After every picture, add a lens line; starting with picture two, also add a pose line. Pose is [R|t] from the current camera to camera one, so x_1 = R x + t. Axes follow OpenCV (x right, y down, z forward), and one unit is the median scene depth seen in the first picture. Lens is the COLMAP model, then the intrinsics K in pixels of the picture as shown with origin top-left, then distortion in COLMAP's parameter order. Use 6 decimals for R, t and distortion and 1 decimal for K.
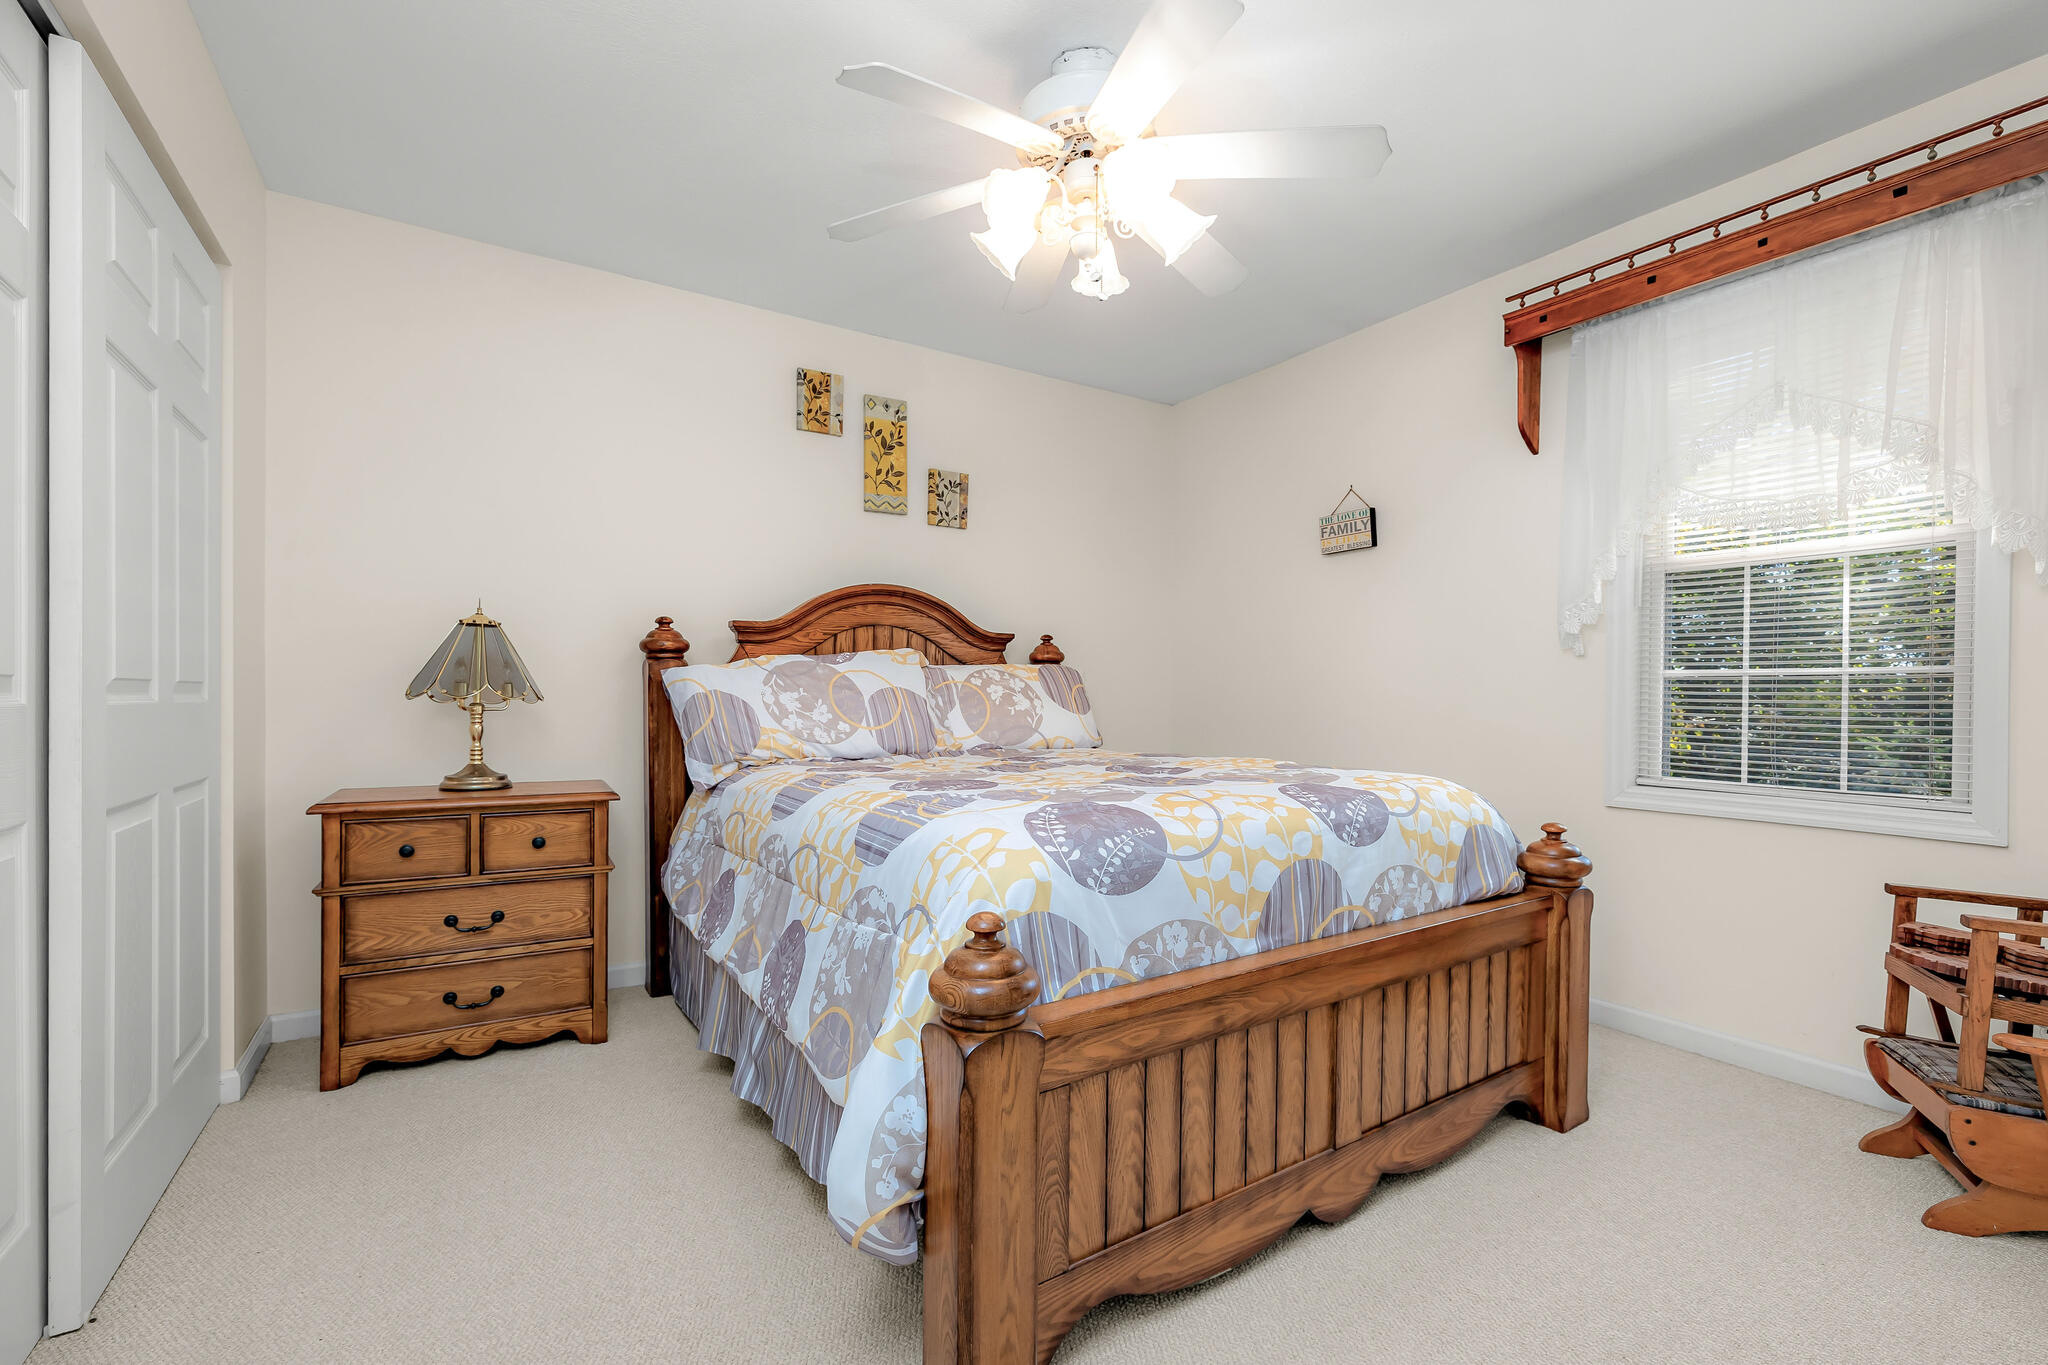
lens RADIAL K [[885.2, 0, 1024.4], [0, 885.2, 690.7], [0, 0, 1]] dist [-0.002888, 0.000374]
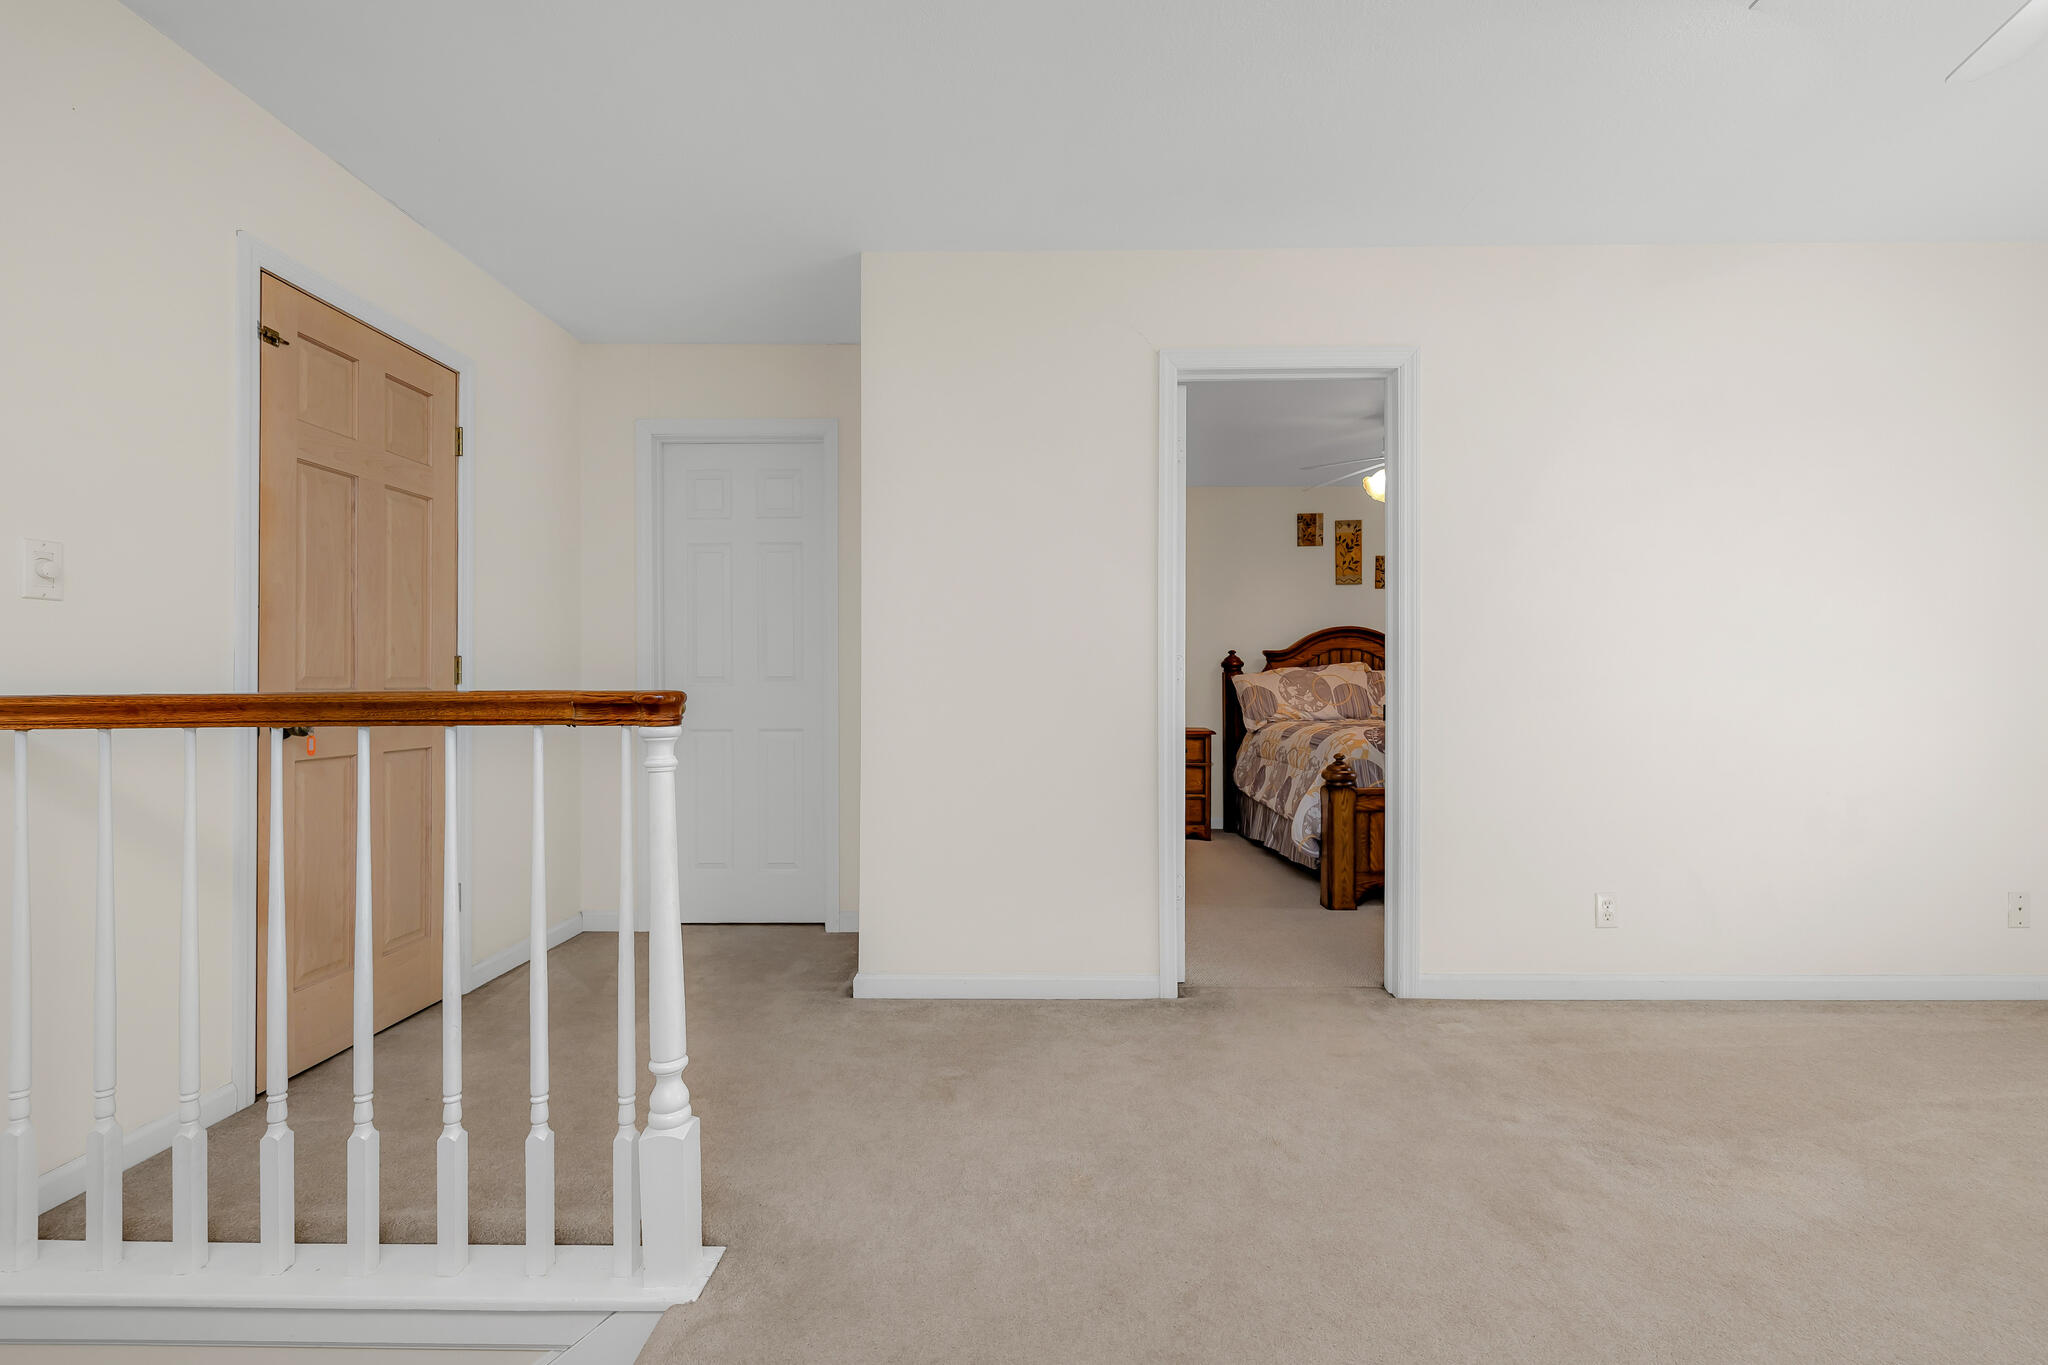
lens RADIAL K [[885.2, 0, 1024.4], [0, 885.2, 690.7], [0, 0, 1]] dist [-0.002888, 0.000374]
pose [[0.833244, -0.002027, -0.552901, 0.344637], [0.006867, 0.999954, 0.006684, -0.006226], [0.552863, -0.009367, 0.833220, -1.028496]]
